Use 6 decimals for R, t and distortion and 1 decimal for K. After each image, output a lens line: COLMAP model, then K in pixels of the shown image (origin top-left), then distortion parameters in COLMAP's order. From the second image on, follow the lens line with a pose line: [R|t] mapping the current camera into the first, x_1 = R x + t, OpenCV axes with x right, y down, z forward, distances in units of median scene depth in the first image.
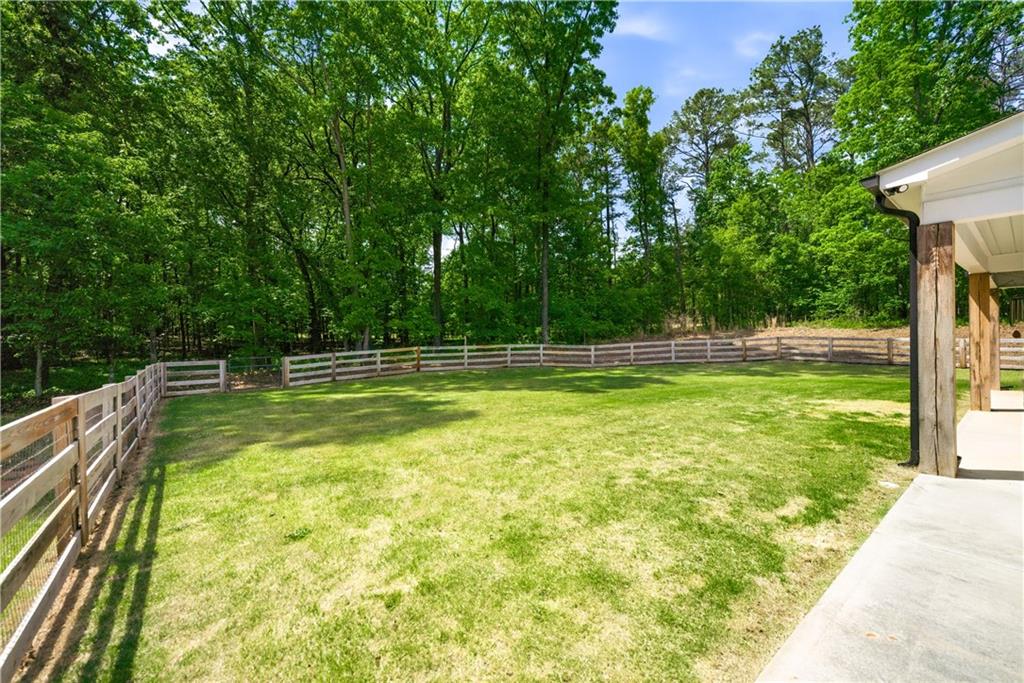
lens RADIAL K [[425.2, 0, 503.6], [0, 425.2, 338.6], [0, 0, 1]] dist [0.003082, 0.000101]
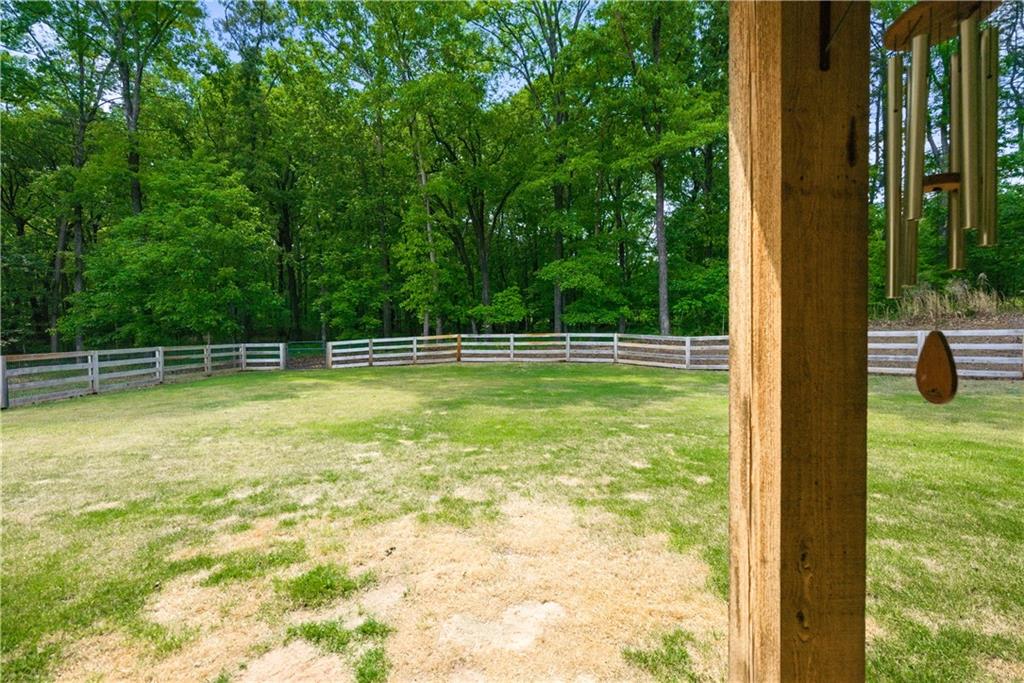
lens RADIAL K [[425.2, 0, 520.3], [0, 425.2, 328.0], [0, 0, 1]] dist [0.003082, 0.000101]
pose [[0.798691, 0.017558, -0.601485, 0.459973], [0.001096, 0.999530, 0.030632, -0.022197], [0.601740, -0.025124, 0.798297, 0.348270]]
